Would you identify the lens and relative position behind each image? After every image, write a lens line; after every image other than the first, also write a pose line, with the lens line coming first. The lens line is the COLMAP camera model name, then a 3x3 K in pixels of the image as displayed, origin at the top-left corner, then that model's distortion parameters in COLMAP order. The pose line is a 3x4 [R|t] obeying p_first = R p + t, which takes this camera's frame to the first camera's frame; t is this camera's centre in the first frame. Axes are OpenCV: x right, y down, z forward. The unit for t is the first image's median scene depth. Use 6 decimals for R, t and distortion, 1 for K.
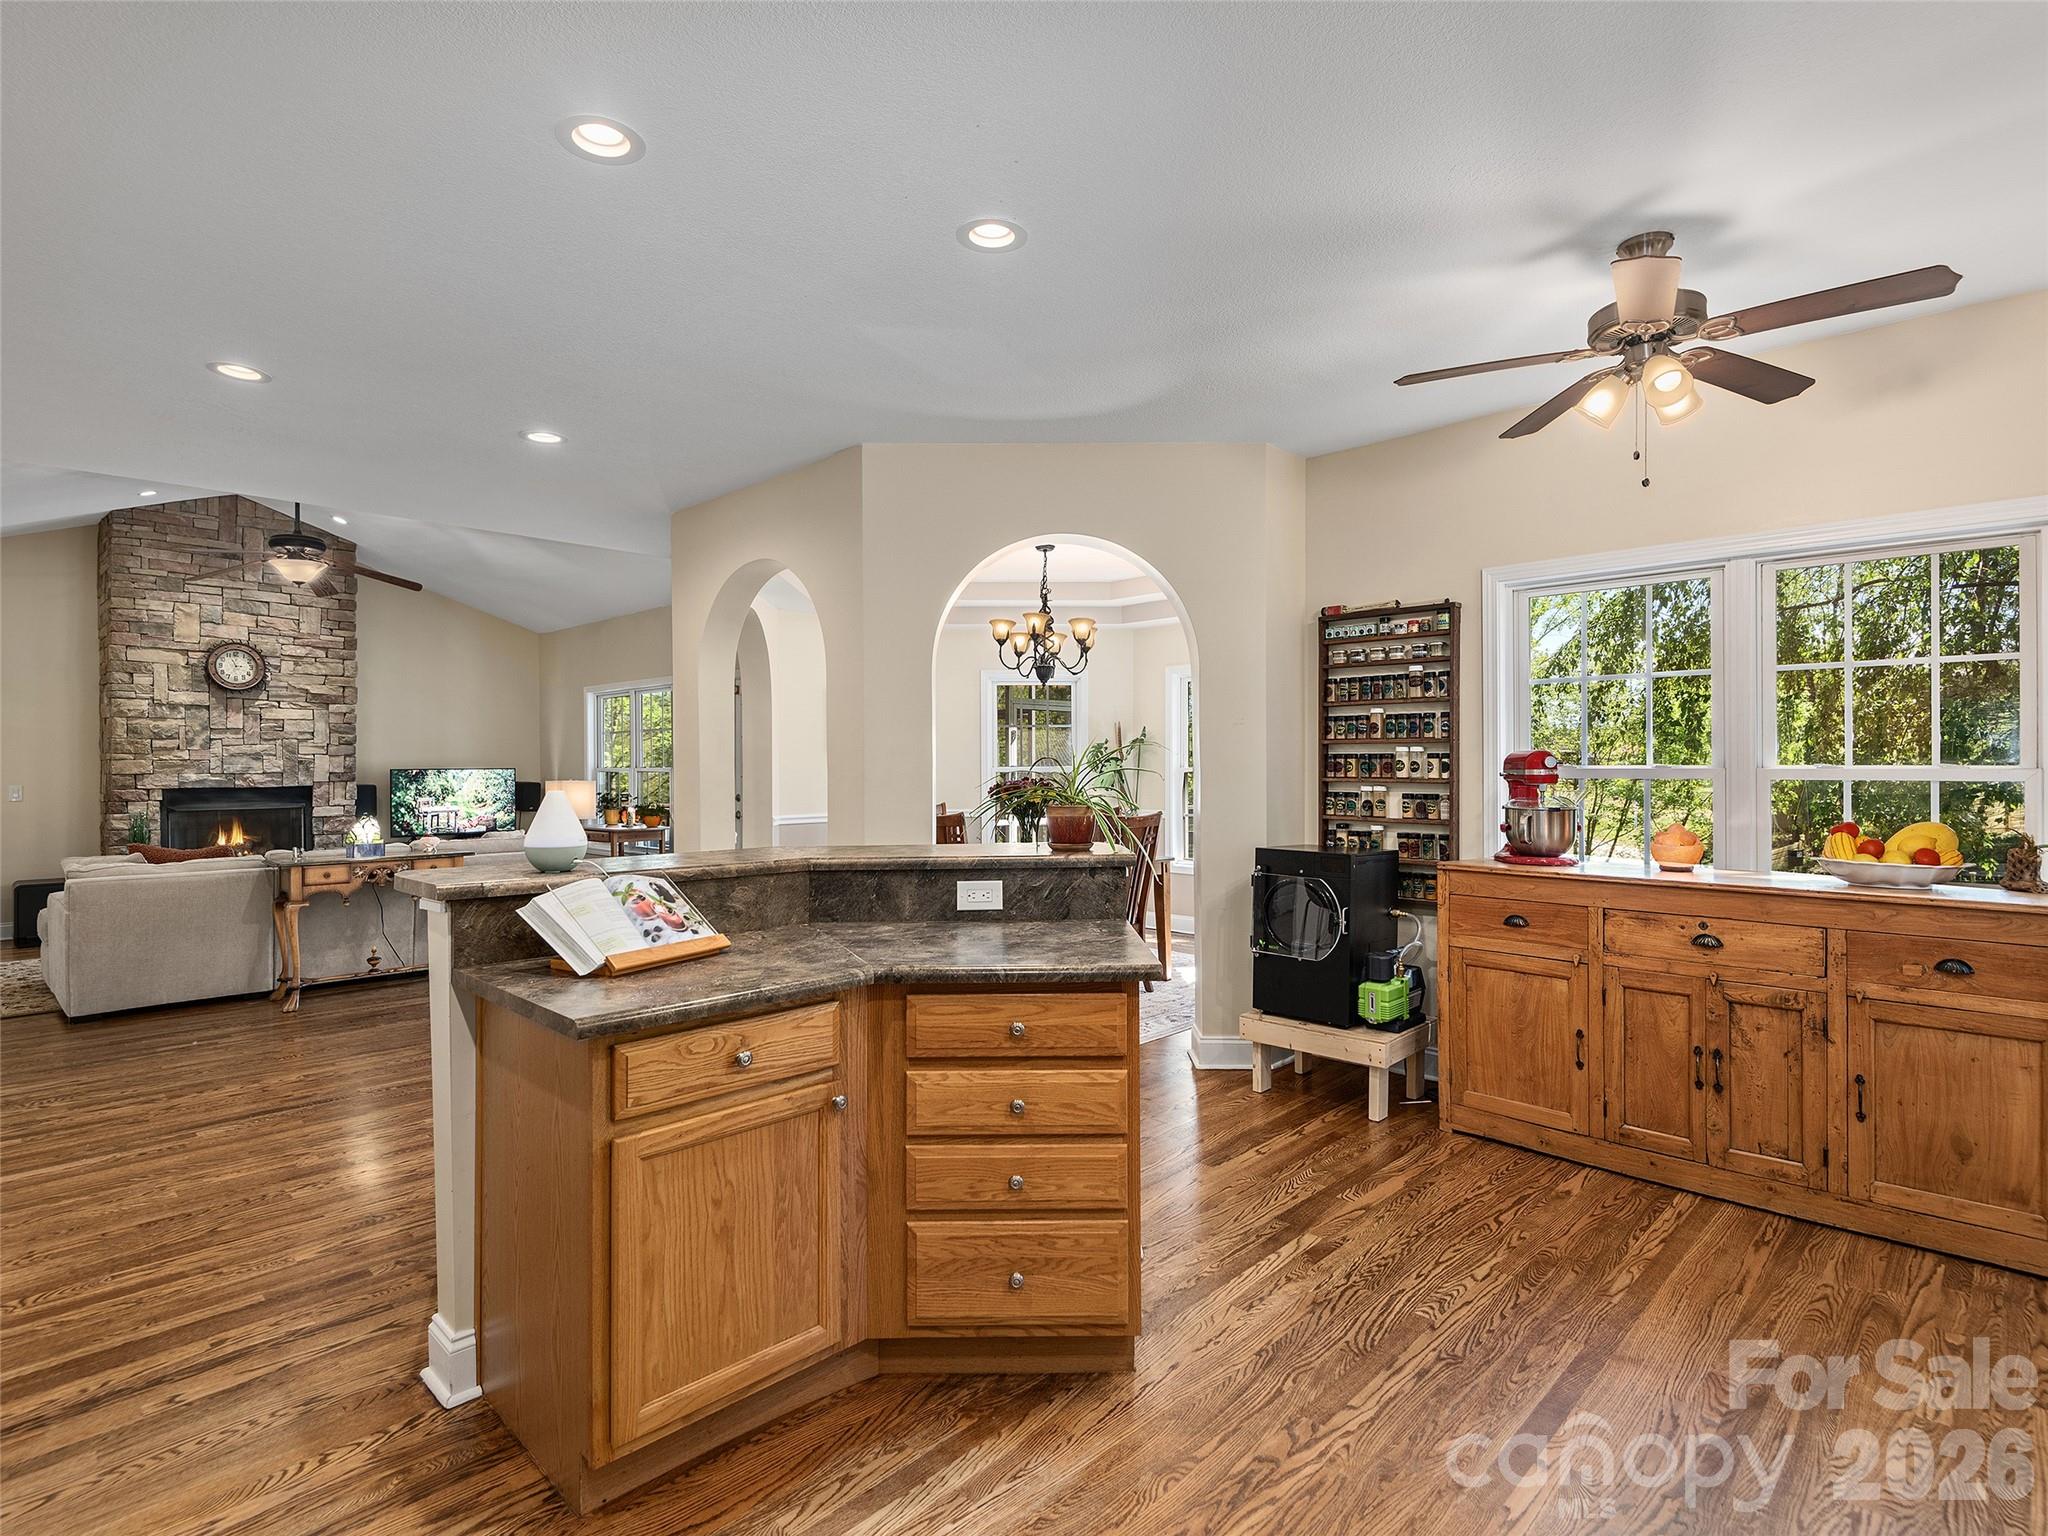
lens RADIAL K [[1034.9, 0, 1024.0], [0, 1034.9, 768.0], [0, 0, 1]] dist [0.042836, -0.027756]
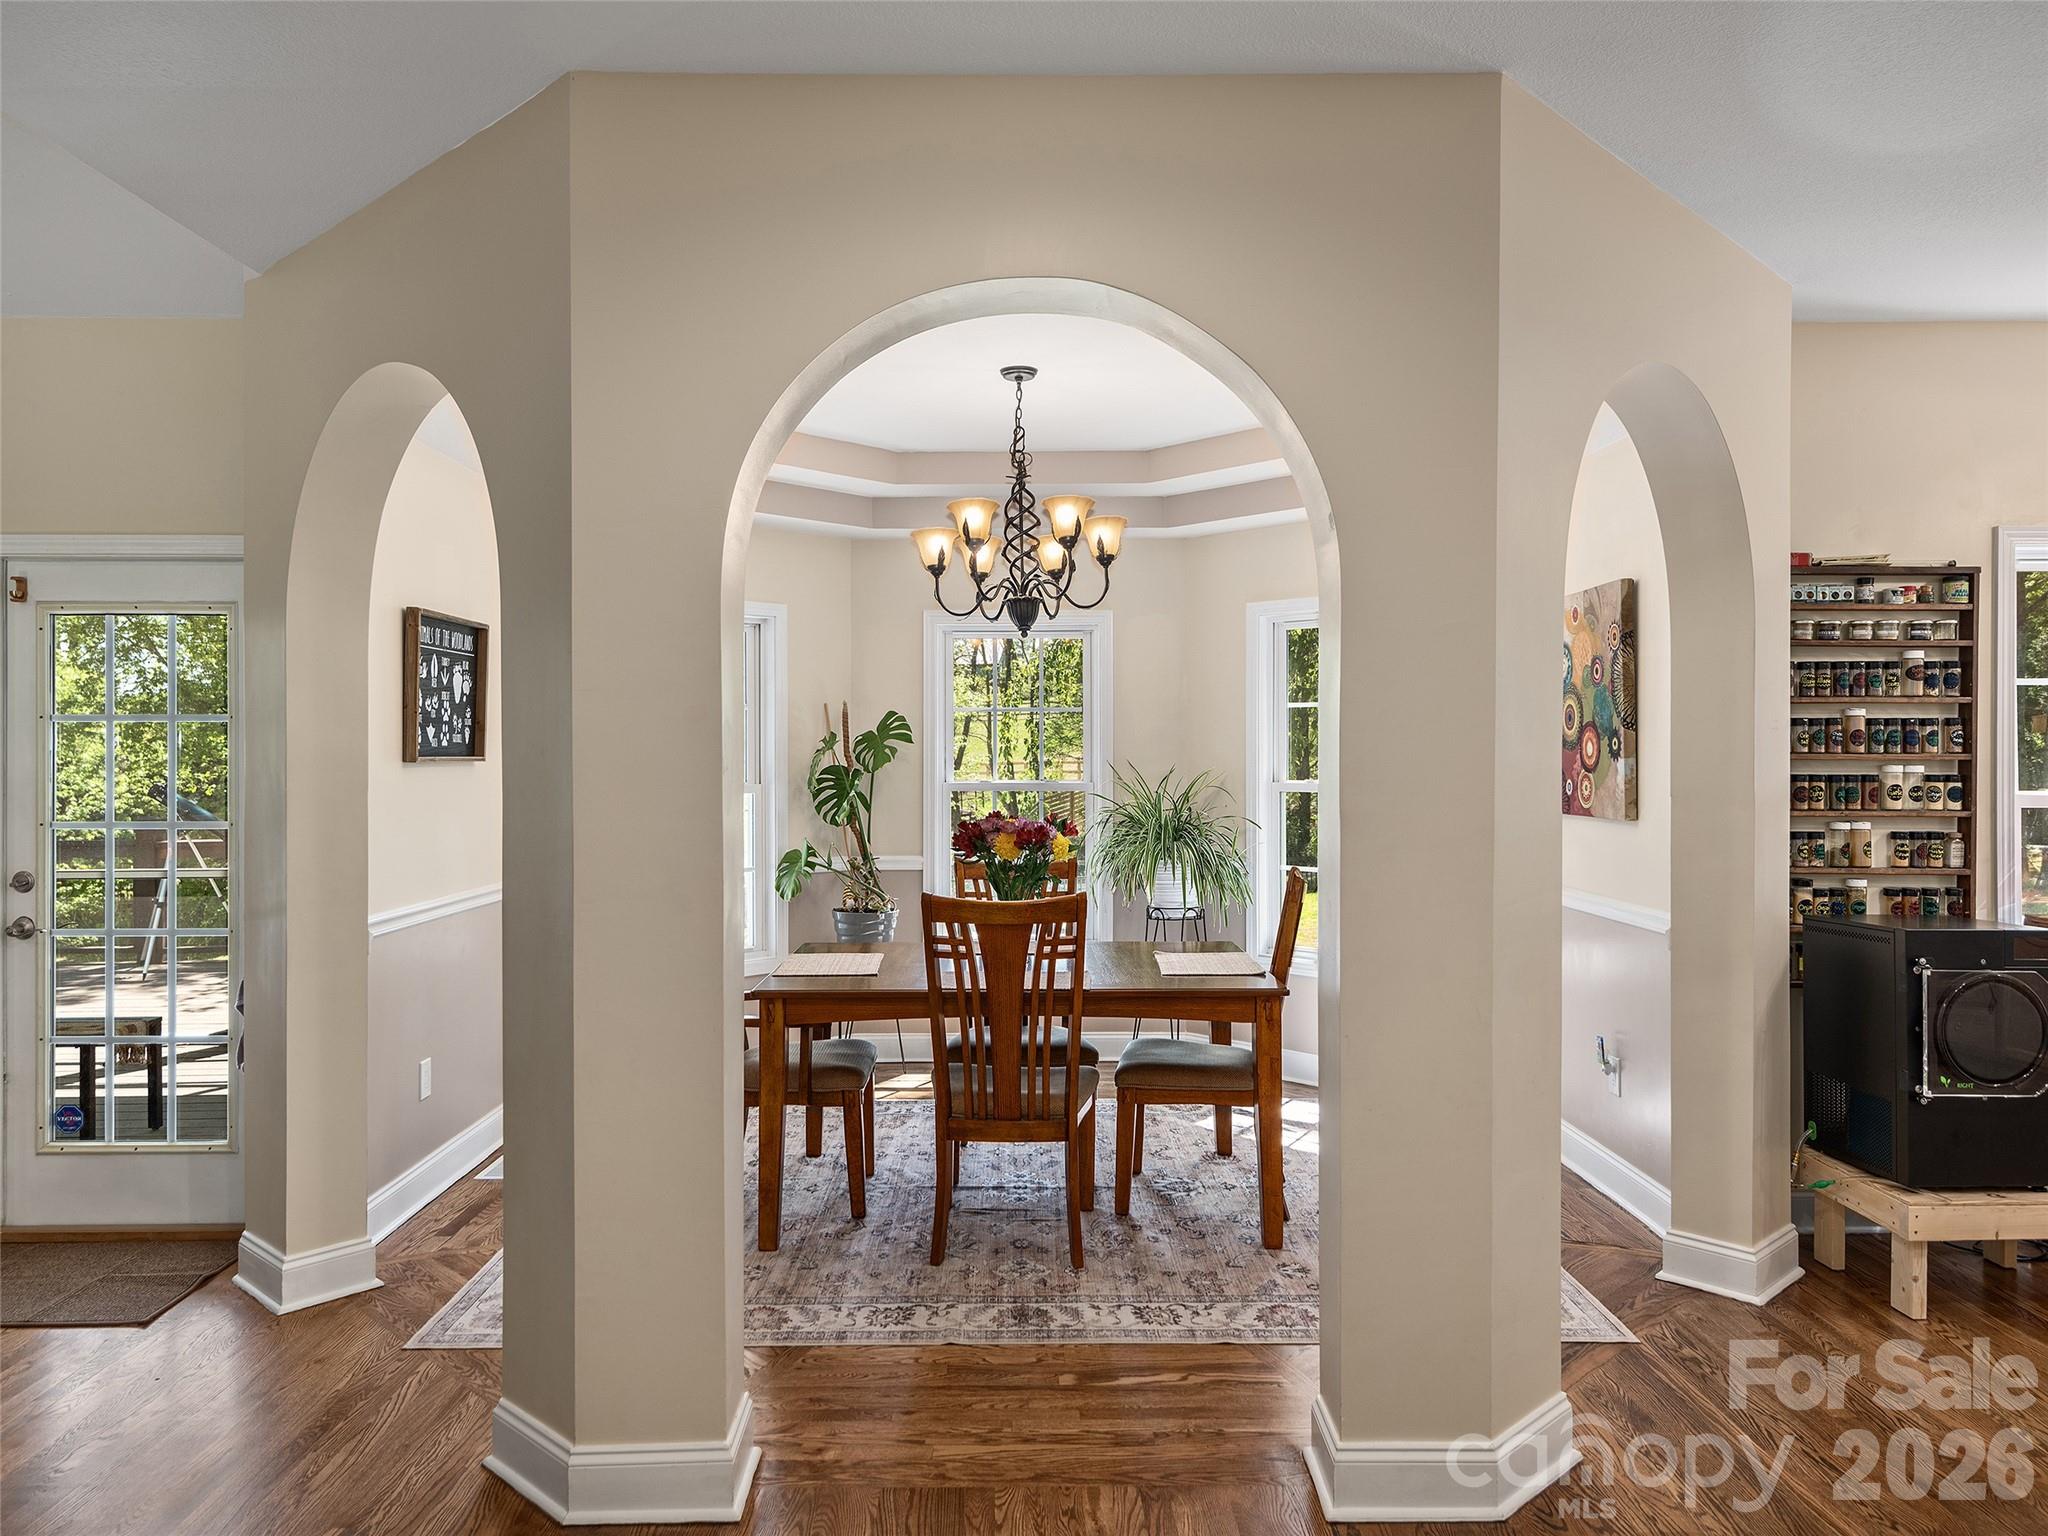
lens RADIAL K [[1410.1, 0, 1013.6], [0, 1410.1, 752.3], [0, 0, 1]] dist [0.007652, 0.000578]
pose [[0.714344, 0.000961, 0.699794, -0.715028], [0.003405, 0.999982, -0.004849, -0.026230], [-0.699787, 0.005846, 0.714328, 0.726113]]
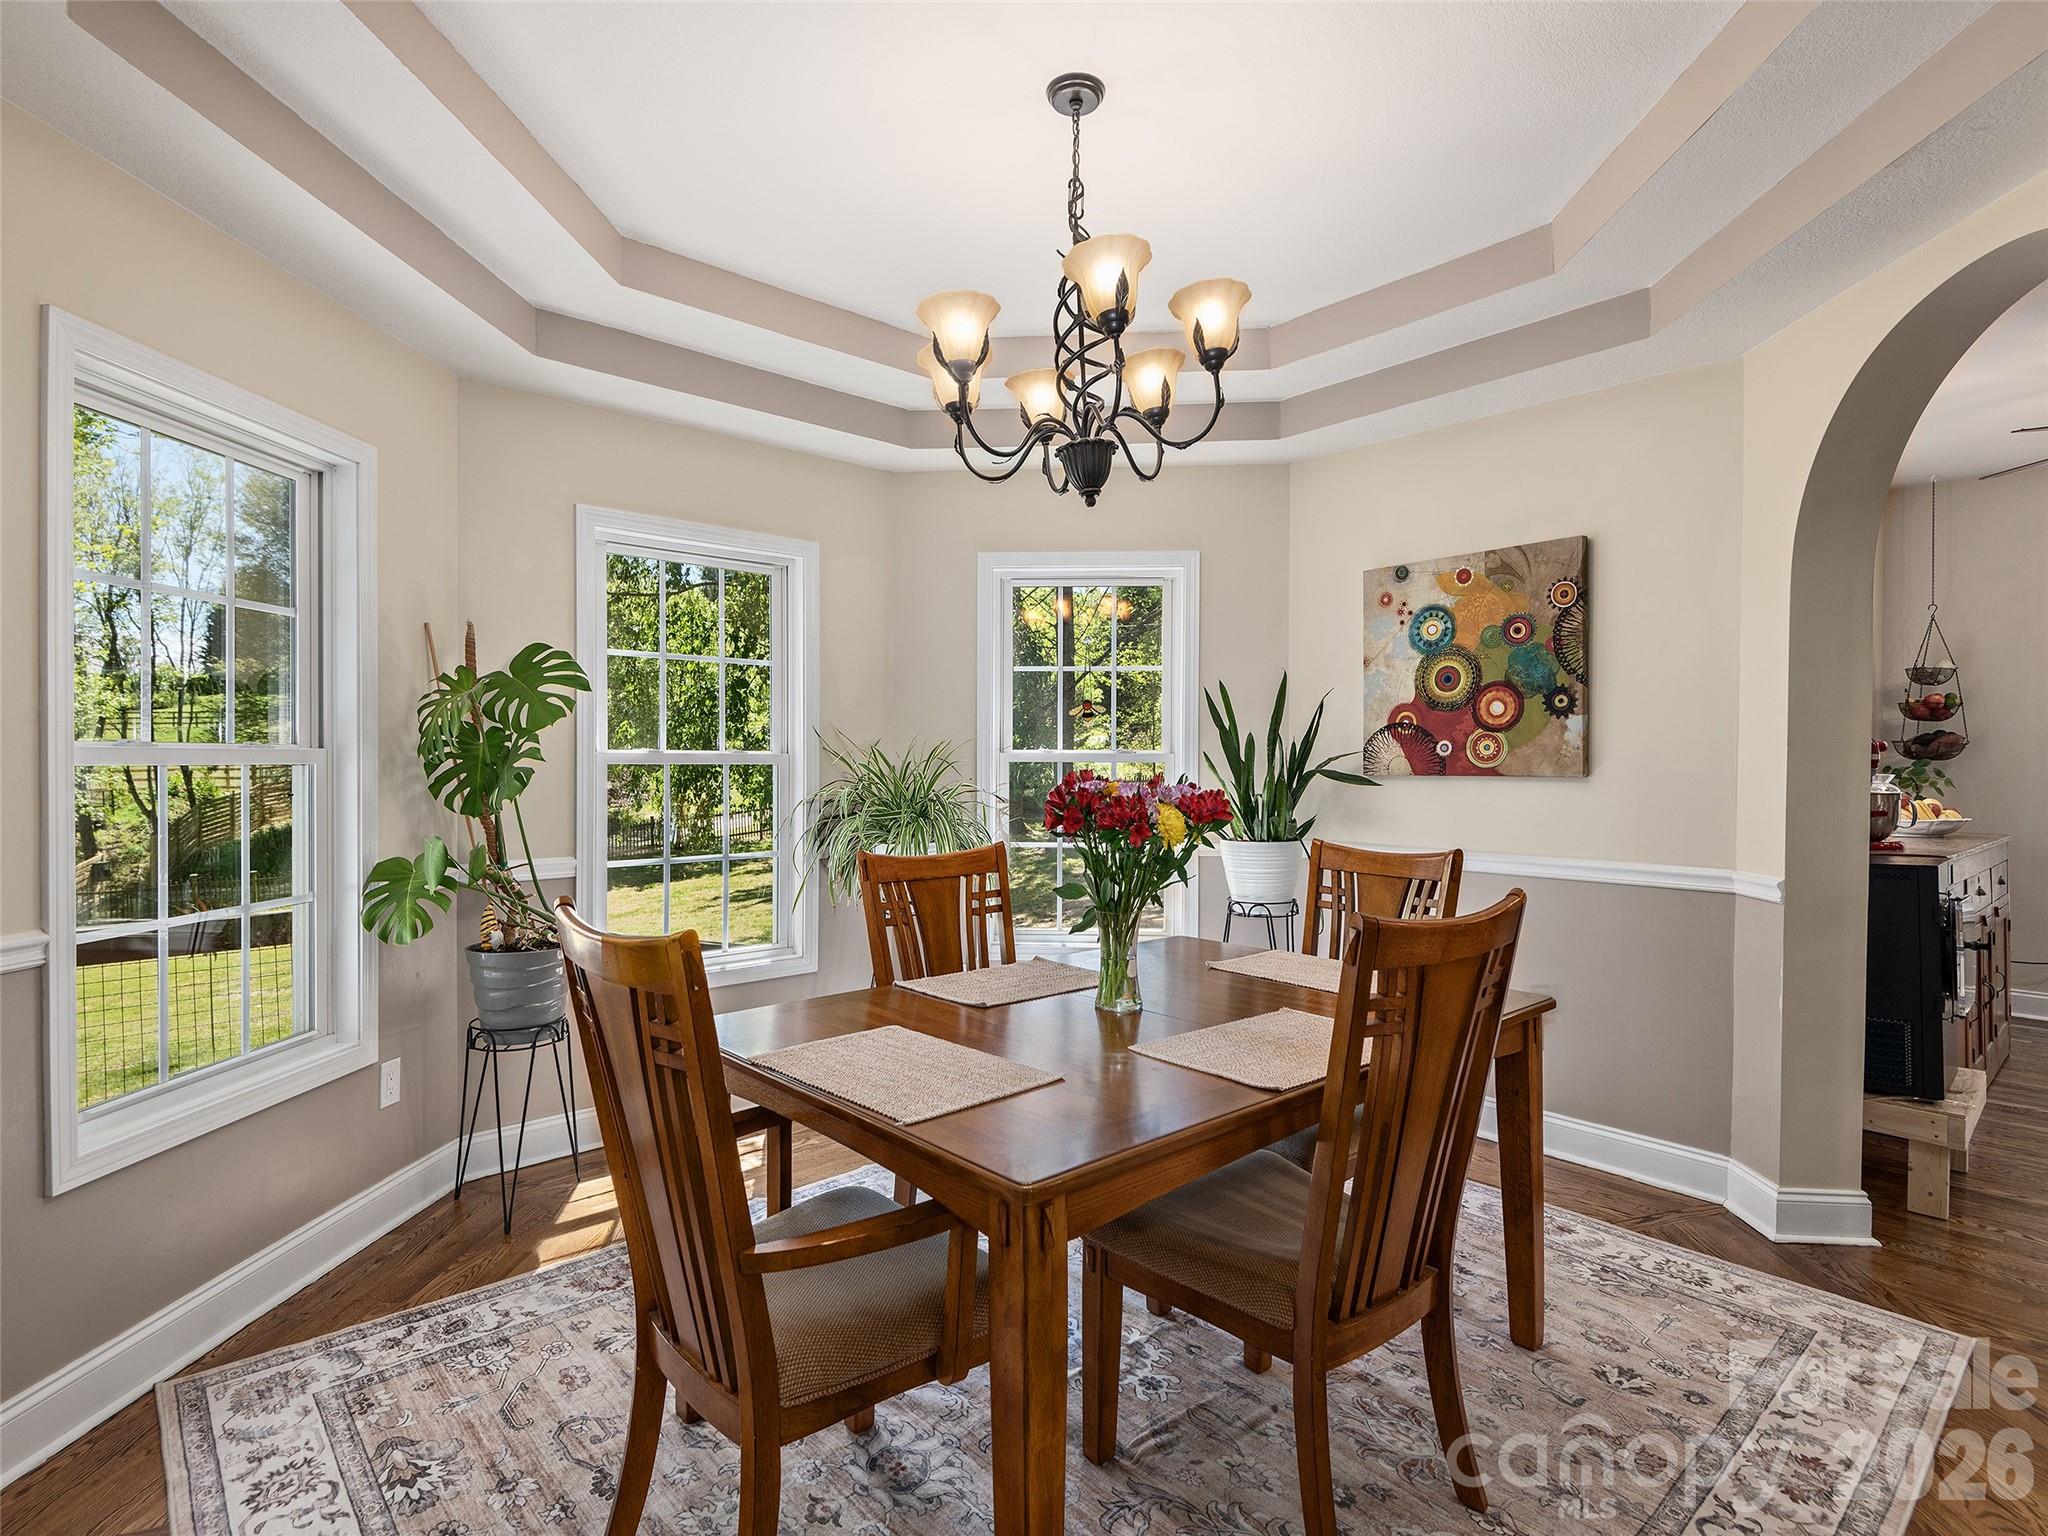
lens RADIAL K [[1034.9, 0, 1024.0], [0, 1034.9, 768.0], [0, 0, 1]] dist [0.042836, -0.027756]
pose [[0.074322, -0.002149, 0.997232, -0.481269], [0.002452, 0.999995, 0.001972, 0.009310], [-0.997231, 0.002299, 0.074327, 1.462486]]
